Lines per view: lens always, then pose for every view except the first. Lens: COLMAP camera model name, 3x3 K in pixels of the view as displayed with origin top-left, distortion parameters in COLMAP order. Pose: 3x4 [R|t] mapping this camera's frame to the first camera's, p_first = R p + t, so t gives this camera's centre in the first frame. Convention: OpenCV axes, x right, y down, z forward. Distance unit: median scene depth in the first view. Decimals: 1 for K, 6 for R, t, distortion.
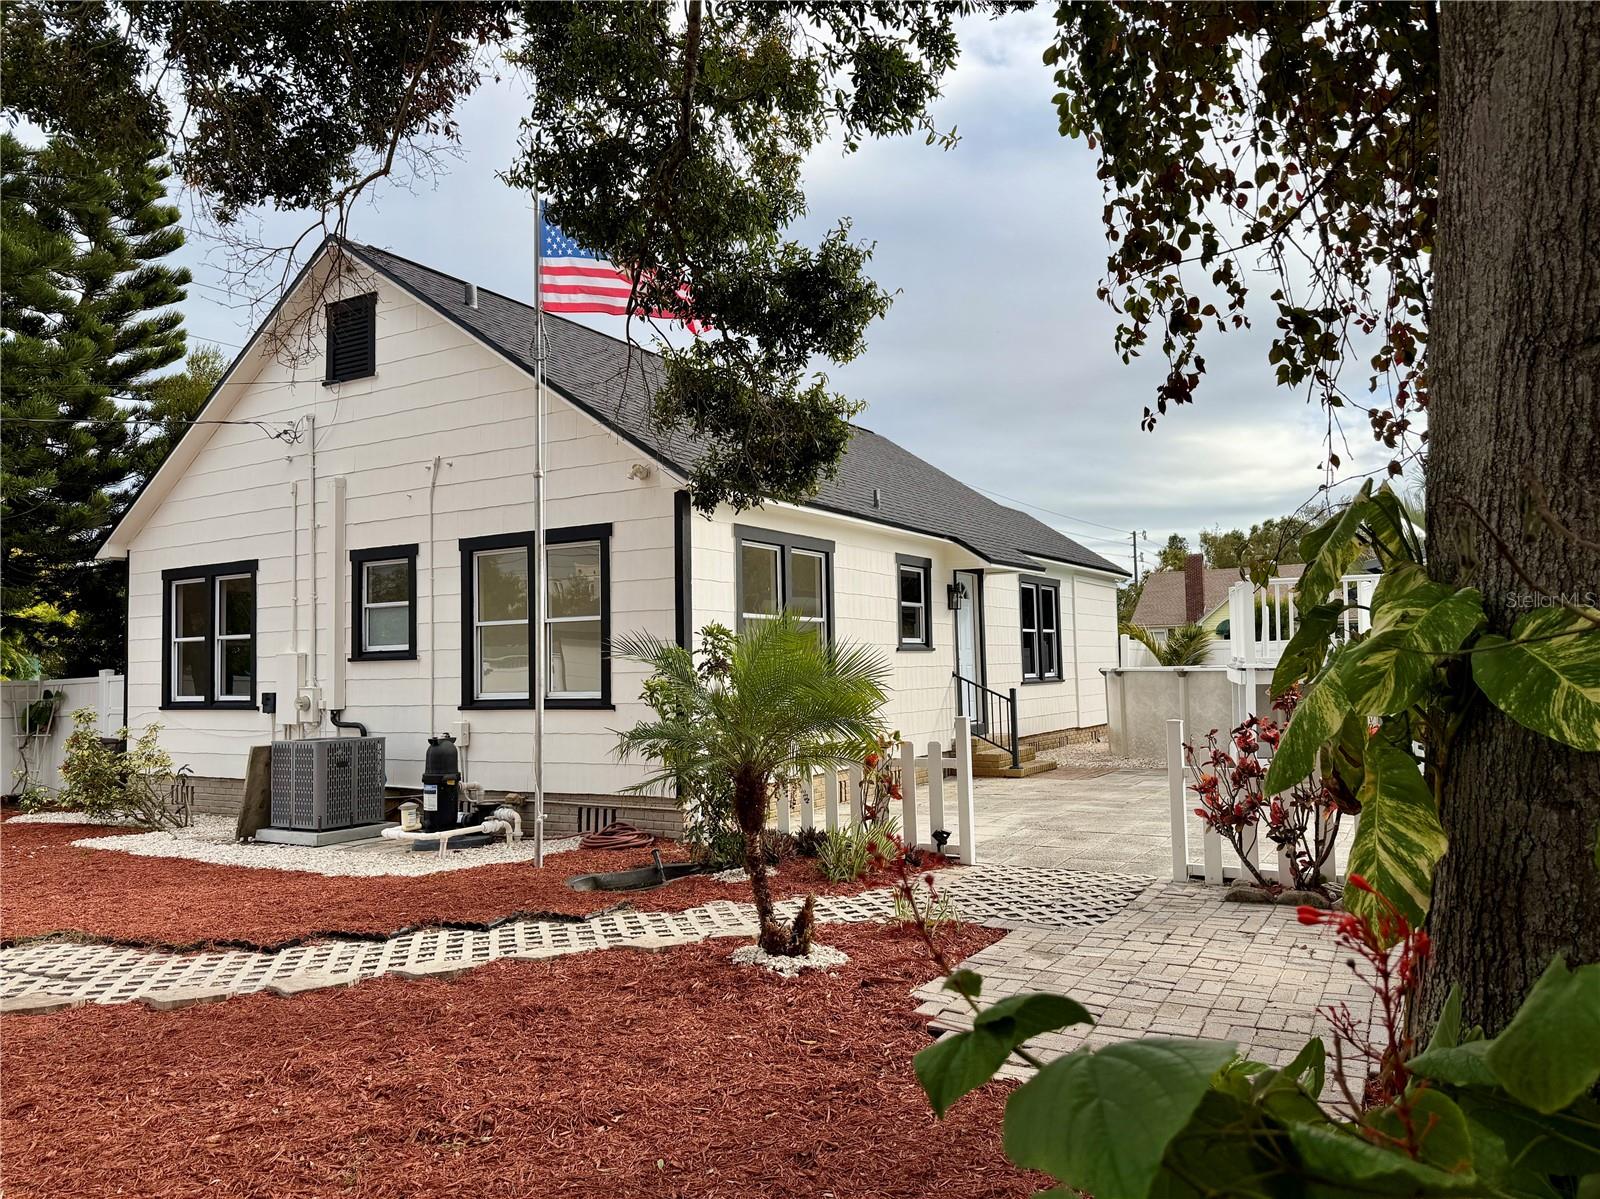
lens RADIAL K [[1128.5, 0, 800.0], [0, 1128.5, 599.5], [0, 0, 1]] dist [0.046501, -0.001146]
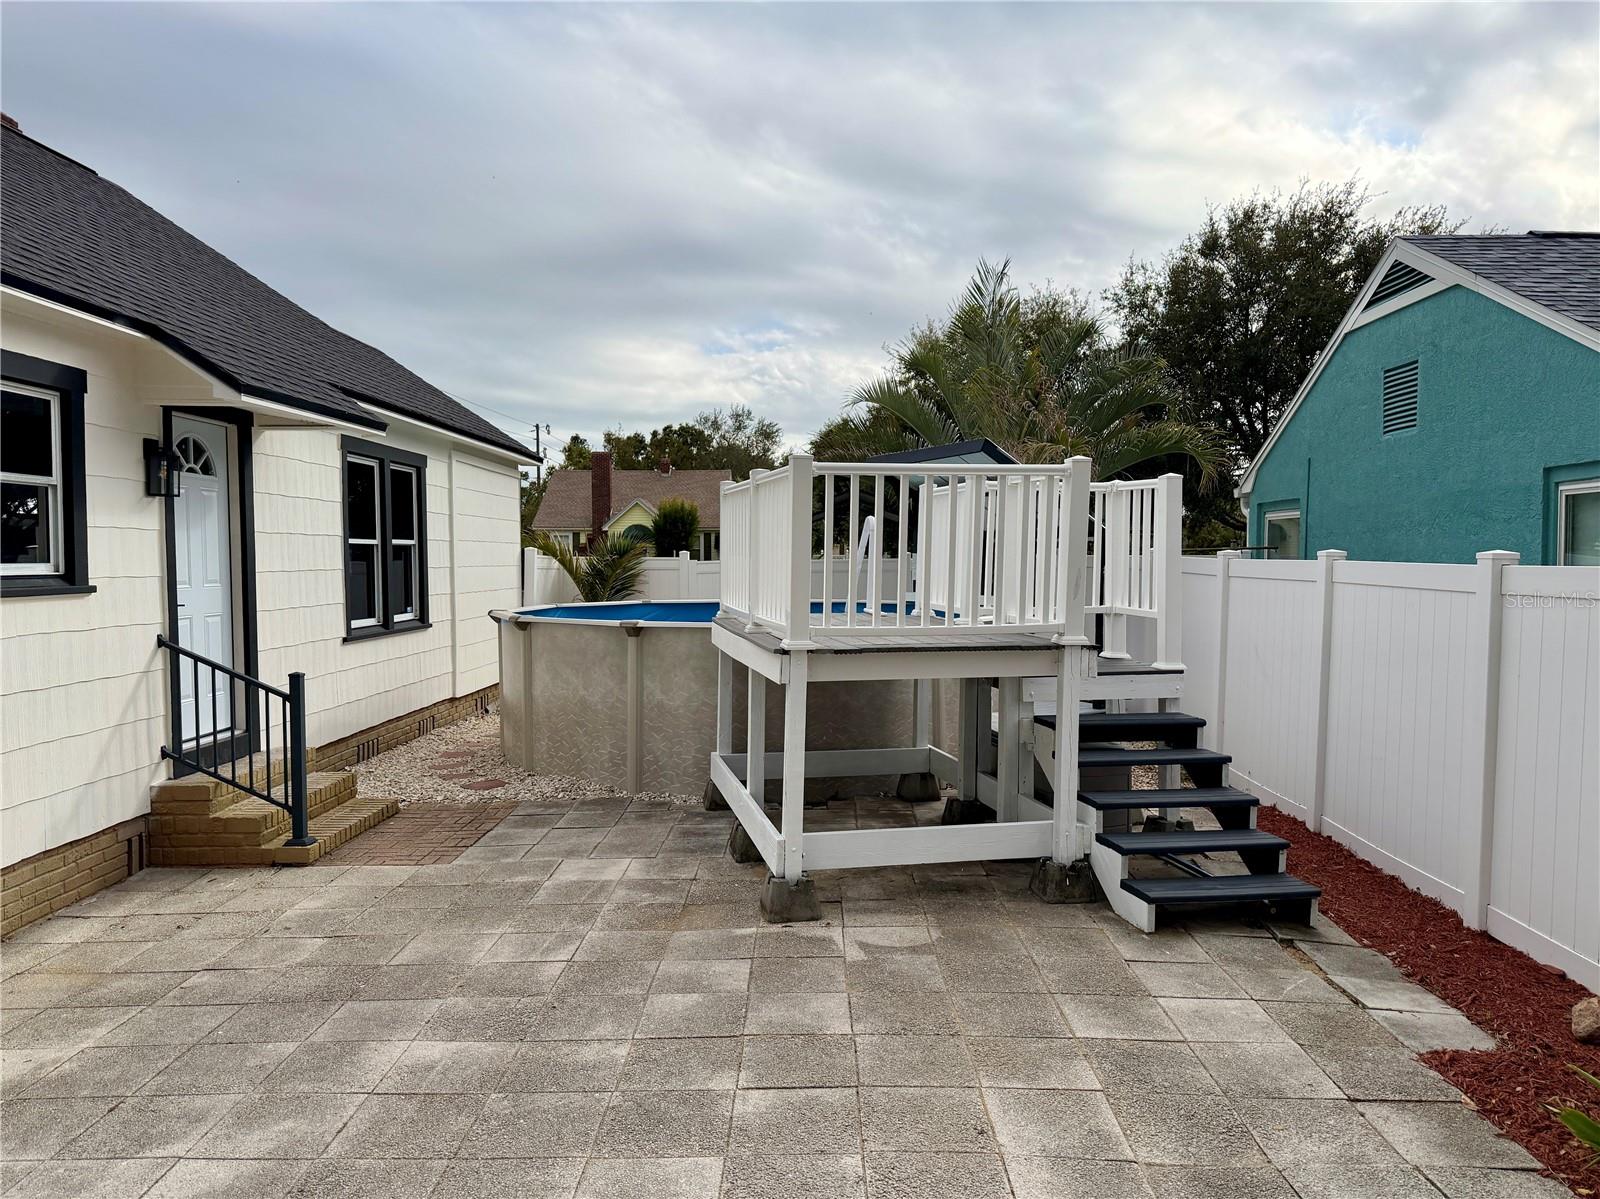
lens RADIAL K [[1128.5, 0, 800.0], [0, 1128.5, 599.5], [0, 0, 1]] dist [0.046501, -0.001146]
pose [[0.868049, 0.005542, 0.496448, 0.121284], [-0.050473, 0.995742, 0.077137, 0.001936], [-0.493907, -0.092016, 0.864632, 0.445021]]
